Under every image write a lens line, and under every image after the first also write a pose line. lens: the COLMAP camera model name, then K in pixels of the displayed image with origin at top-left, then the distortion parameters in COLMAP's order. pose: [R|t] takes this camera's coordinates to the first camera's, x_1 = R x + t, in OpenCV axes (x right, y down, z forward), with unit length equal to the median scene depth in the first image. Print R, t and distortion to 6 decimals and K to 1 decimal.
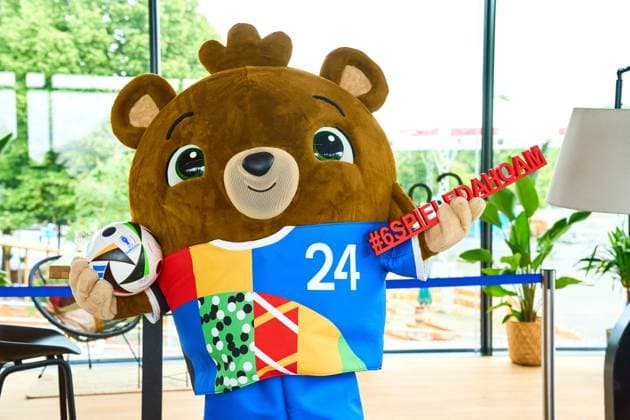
lens RADIAL K [[903.9, 0, 314.7], [0, 903.9, 212.2], [0, 0, 1]] dist [0.133178, 0.000000]
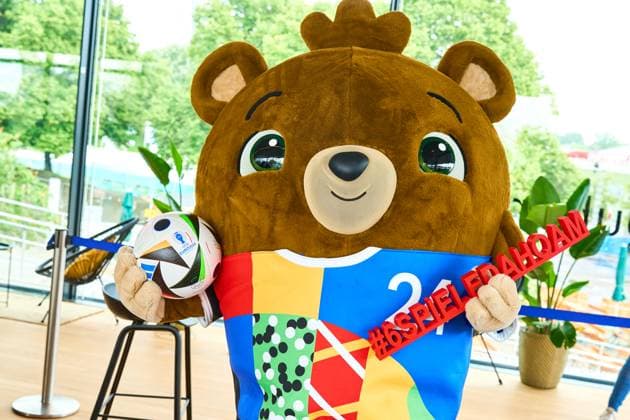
lens RADIAL K [[813.8, 0, 323.7], [0, 813.8, 246.9], [0, 0, 1]] dist [-0.083899, 0.000000]
pose [[0.984124, 0.156596, -0.083527, -0.011757], [-0.151134, 0.986160, 0.068174, -0.027349], [0.093047, -0.054468, 0.994171, 0.266158]]
